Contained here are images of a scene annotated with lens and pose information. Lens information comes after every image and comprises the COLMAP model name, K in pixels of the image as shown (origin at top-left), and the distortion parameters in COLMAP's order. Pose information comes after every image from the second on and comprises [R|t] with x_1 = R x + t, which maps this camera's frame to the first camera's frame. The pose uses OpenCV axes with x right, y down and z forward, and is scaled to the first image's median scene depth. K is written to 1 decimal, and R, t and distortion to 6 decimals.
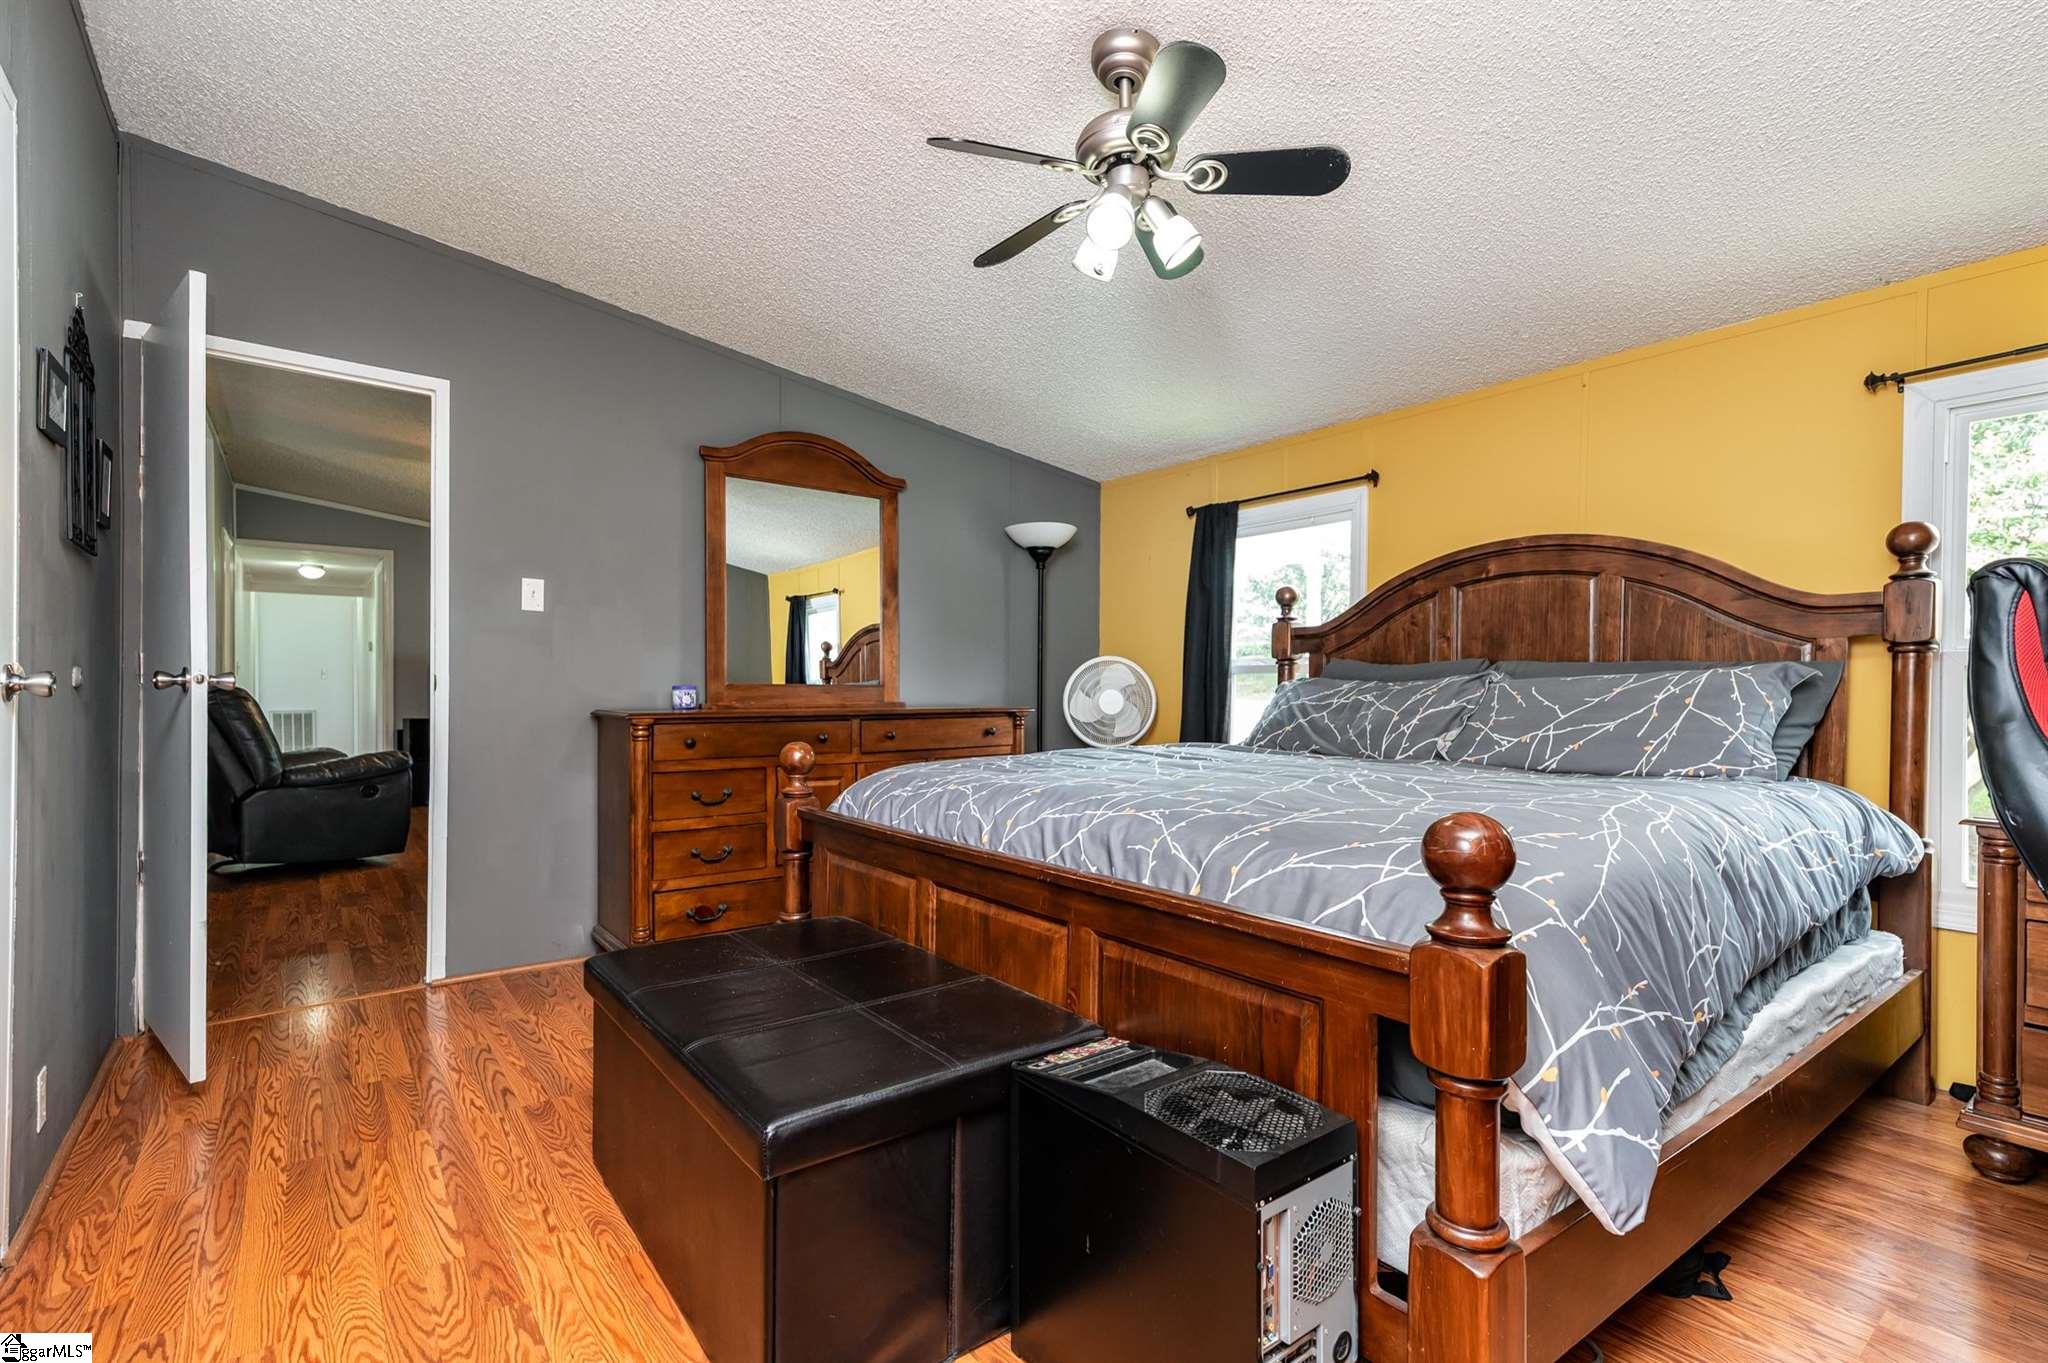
lens RADIAL K [[958.0, 0, 1028.3], [0, 958.0, 692.8], [0, 0, 1]] dist [0.001069, 0.000062]
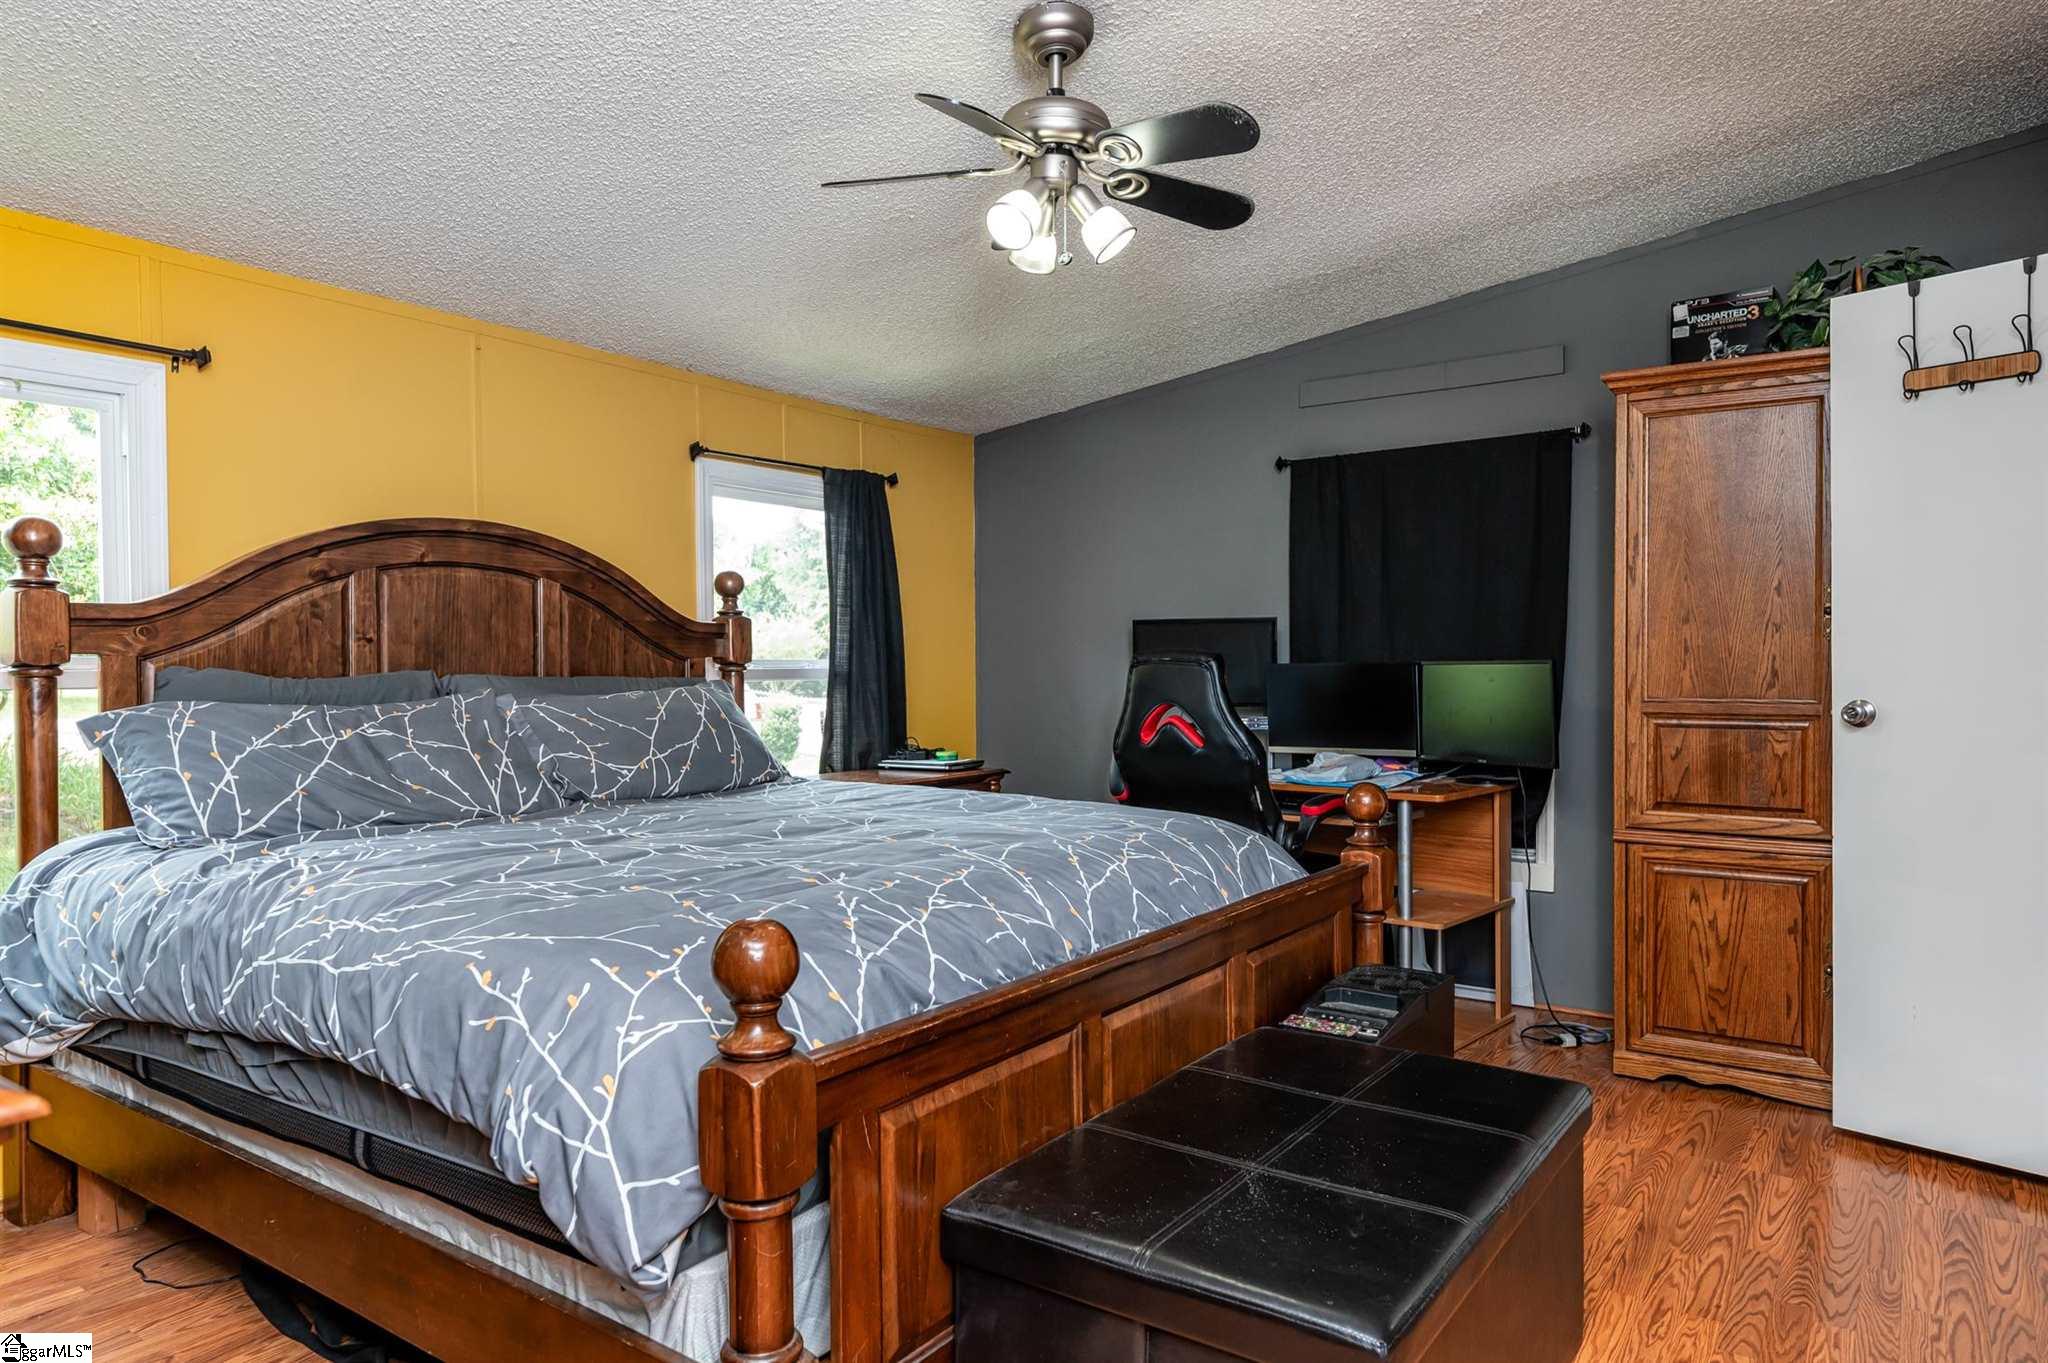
lens RADIAL K [[1304.2, 0, 1026.2], [0, 1304.2, 676.8], [0, 0, 1]] dist [0.016548, -0.002793]
pose [[-0.309176, -0.015840, 0.950873, -0.673917], [-0.002278, 0.999871, 0.015916, -0.049543], [-0.951002, 0.002755, -0.309172, 0.897197]]
